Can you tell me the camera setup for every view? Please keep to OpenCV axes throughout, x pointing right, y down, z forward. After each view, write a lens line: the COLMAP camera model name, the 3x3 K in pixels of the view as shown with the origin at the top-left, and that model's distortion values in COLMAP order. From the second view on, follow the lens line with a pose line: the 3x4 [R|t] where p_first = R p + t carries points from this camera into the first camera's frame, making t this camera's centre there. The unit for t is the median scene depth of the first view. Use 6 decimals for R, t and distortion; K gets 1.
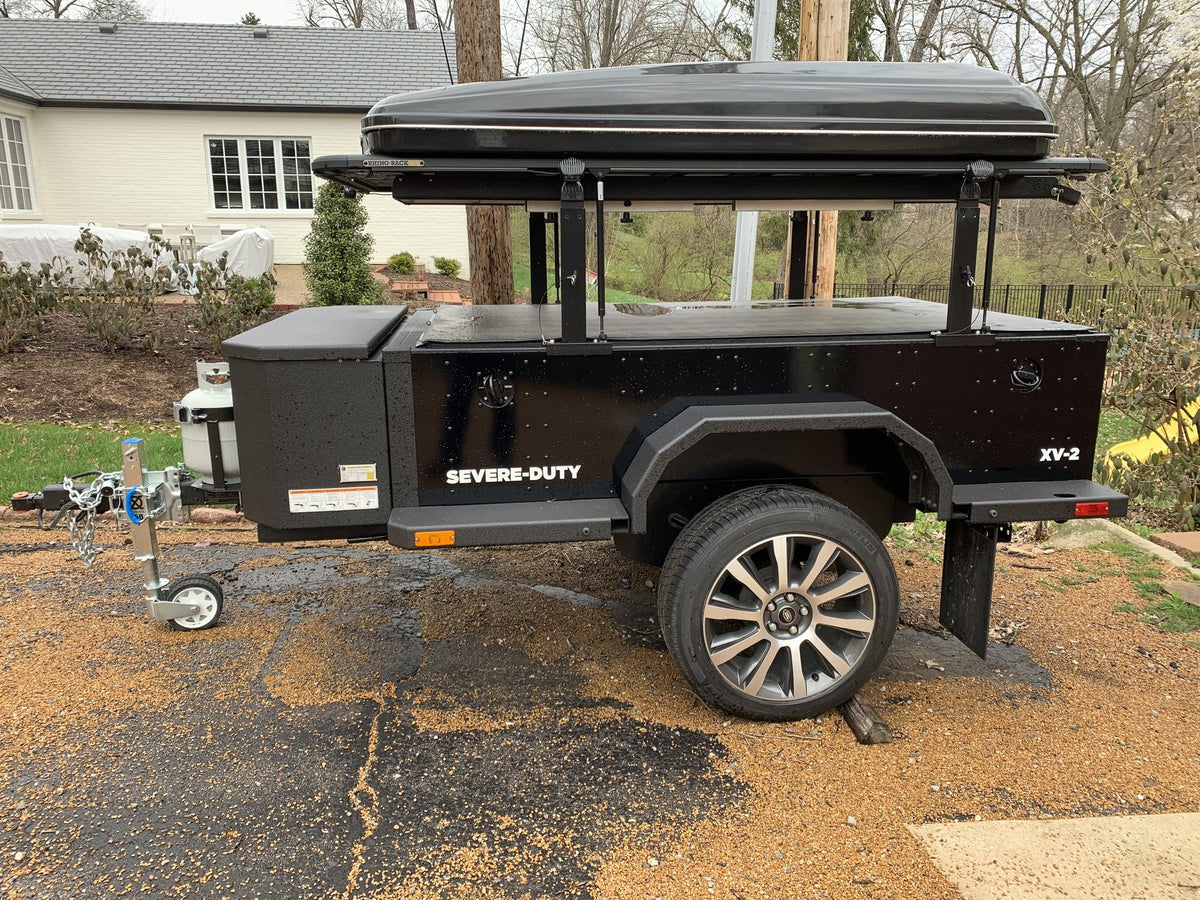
lens RADIAL K [[871.0, 0, 600.0], [0, 871.0, 450.0], [0, 0, 1]] dist [0.058857, -0.097005]
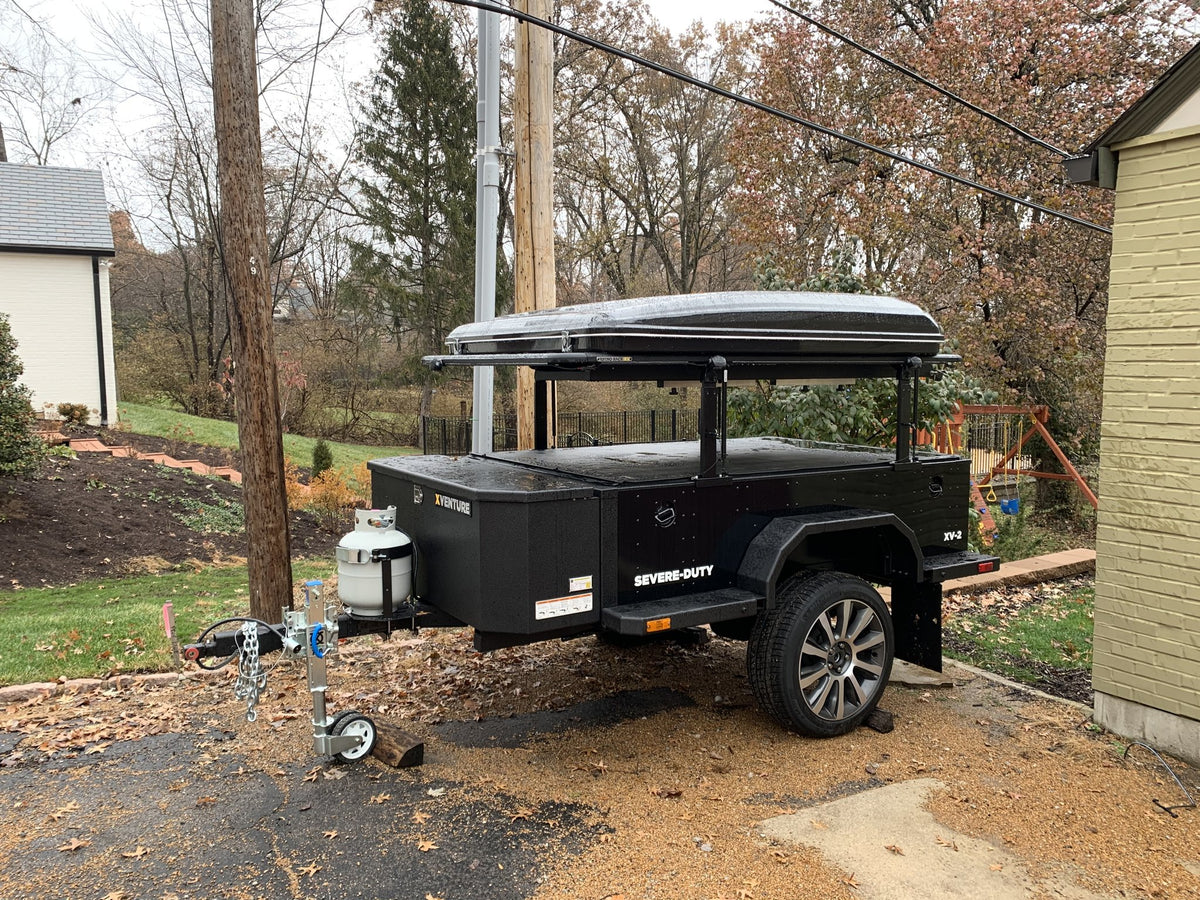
lens RADIAL K [[909.3, 0, 600.0], [0, 909.3, 450.0], [0, 0, 1]] dist [0.023460, -0.000694]
pose [[0.910735, -0.030924, 0.411832, -0.780052], [0.092754, 0.987033, -0.131002, 0.009817], [-0.402441, 0.157507, 0.901794, -0.262007]]
